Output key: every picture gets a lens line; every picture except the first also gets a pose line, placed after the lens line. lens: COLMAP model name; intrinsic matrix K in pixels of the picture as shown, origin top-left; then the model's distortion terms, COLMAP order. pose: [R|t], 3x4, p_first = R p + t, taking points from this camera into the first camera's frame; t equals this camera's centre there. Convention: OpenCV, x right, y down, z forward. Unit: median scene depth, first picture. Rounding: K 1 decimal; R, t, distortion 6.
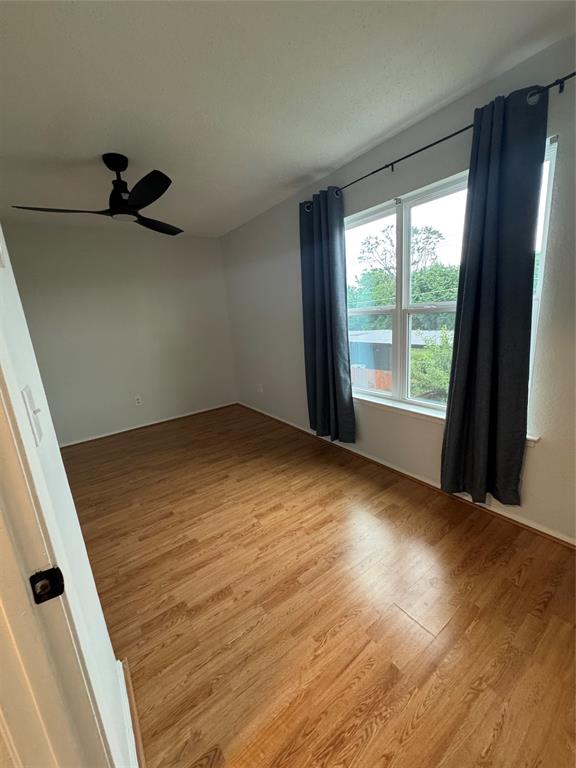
lens RADIAL K [[309.2, 0, 288.0], [0, 309.2, 384.0], [0, 0, 1]] dist [-0.038964, 0.000014]
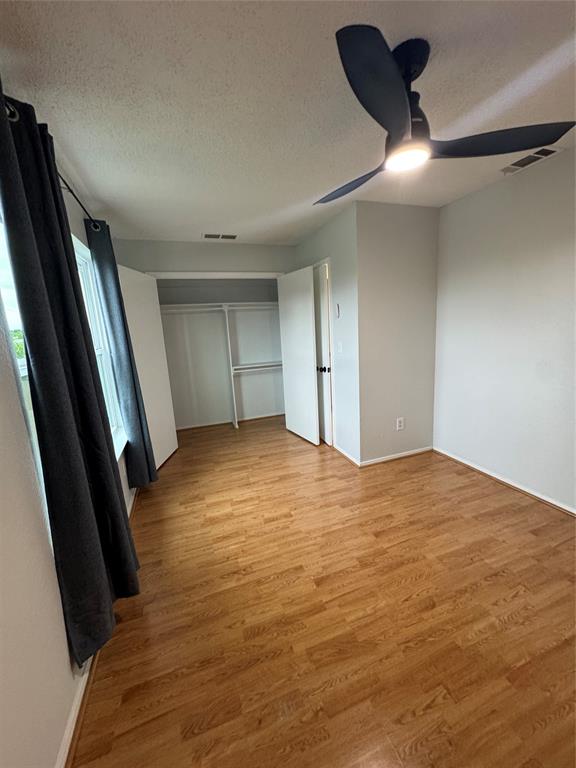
lens RADIAL K [[309.2, 0, 288.0], [0, 309.2, 384.0], [0, 0, 1]] dist [-0.038964, 0.000014]
pose [[-0.954862, 0.068056, 0.289150, -0.415893], [0.176597, 0.912763, 0.368345, -0.387691], [-0.238857, 0.402781, -0.883580, 1.665578]]
